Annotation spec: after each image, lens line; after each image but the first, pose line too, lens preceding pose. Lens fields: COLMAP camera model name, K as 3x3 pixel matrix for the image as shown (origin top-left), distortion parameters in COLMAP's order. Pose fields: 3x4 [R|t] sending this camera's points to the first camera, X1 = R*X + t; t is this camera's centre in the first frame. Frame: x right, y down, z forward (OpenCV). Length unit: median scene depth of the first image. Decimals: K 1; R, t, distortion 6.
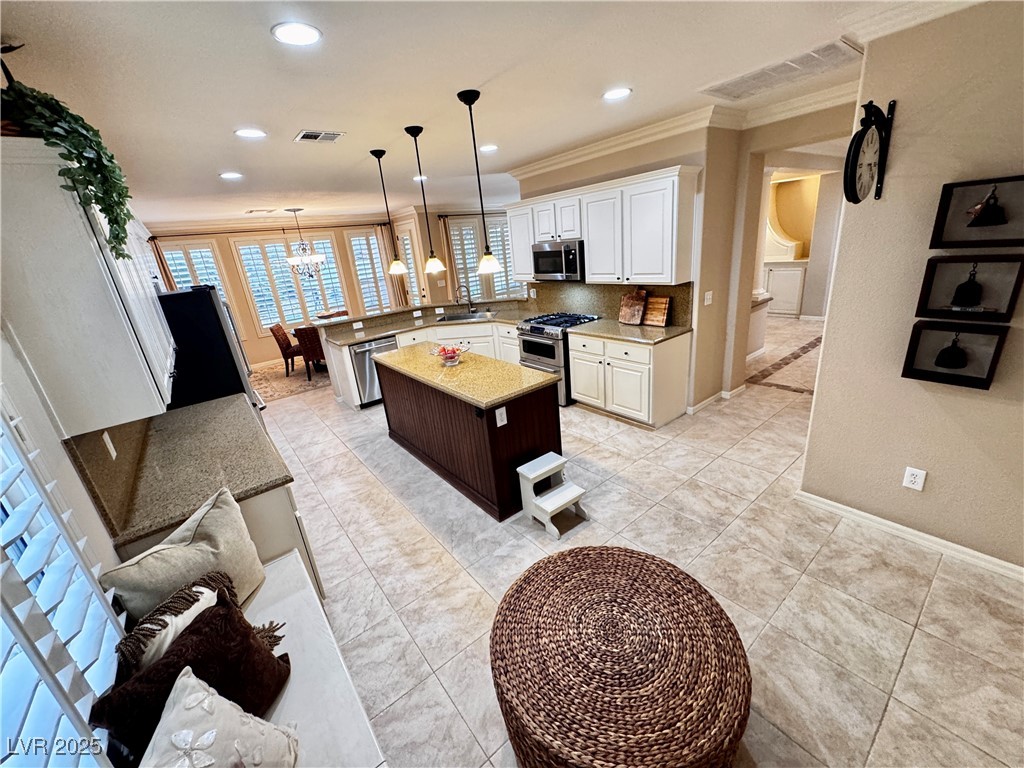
lens RADIAL K [[408.7, 0, 512.3], [0, 408.7, 383.0], [0, 0, 1]] dist [-0.002122, 0.000515]
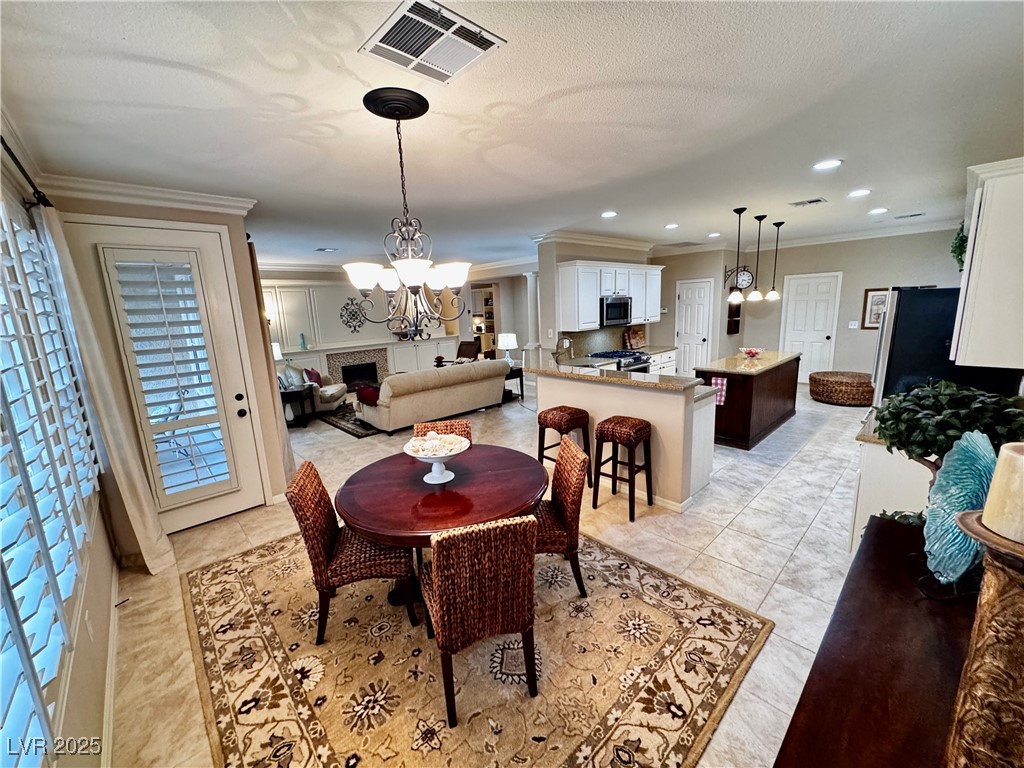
lens RADIAL K [[408.7, 0, 512.3], [0, 408.7, 383.0], [0, 0, 1]] dist [-0.002122, 0.000515]
pose [[-0.080366, -0.086166, 0.993034, -1.458017], [0.374330, 0.920726, 0.110186, -0.425592], [-0.923806, 0.380578, -0.041741, 1.750487]]
